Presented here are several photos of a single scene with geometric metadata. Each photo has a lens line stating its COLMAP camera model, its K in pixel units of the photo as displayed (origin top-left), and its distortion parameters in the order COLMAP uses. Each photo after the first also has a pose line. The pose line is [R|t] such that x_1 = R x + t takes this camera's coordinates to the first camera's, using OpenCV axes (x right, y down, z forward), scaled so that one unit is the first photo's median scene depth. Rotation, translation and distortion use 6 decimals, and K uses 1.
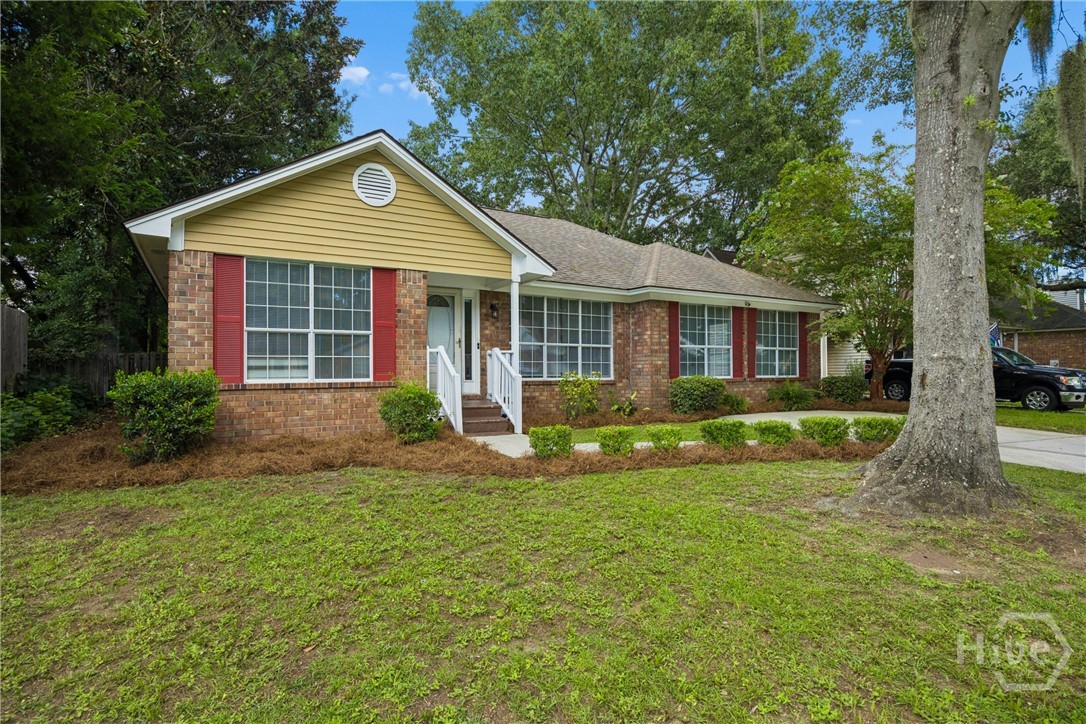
lens RADIAL K [[558.6, 0, 537.1], [0, 558.6, 364.6], [0, 0, 1]] dist [-0.013229, -0.003570]
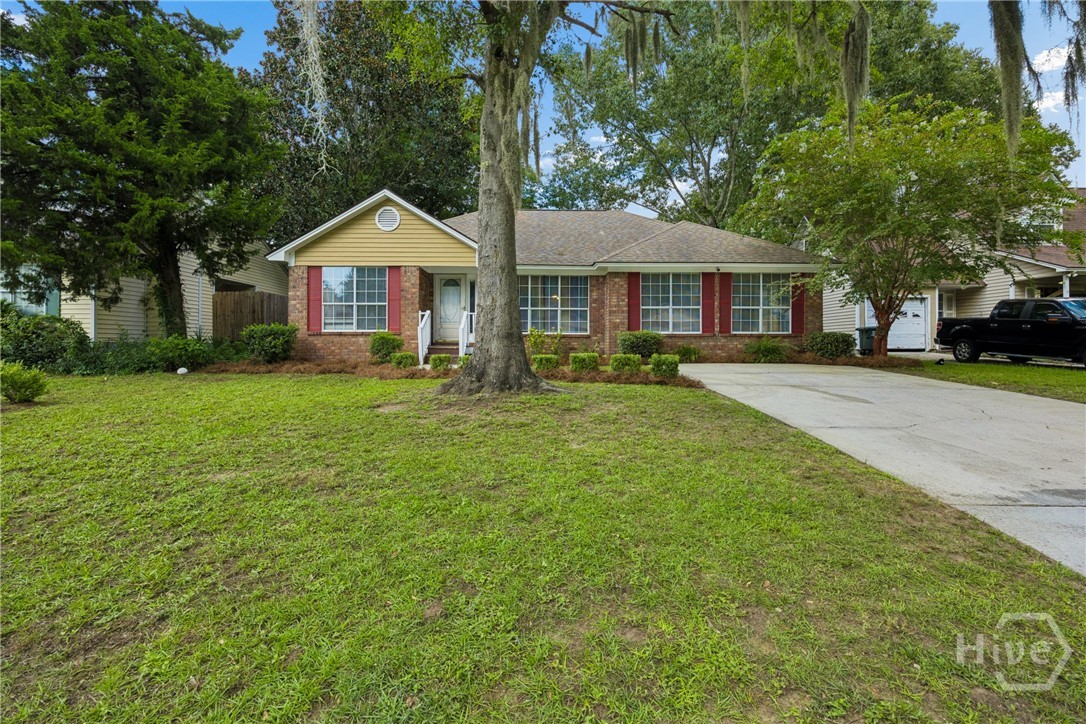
lens RADIAL K [[492.5, 0, 536.2], [0, 492.5, 342.7], [0, 0, 1]] dist [-0.010878, 0.000642]
pose [[0.869277, 0.006312, -0.494284, 0.674982], [0.001414, 0.999883, 0.015254, 0.032684], [0.494323, -0.013958, 0.869166, -0.087217]]
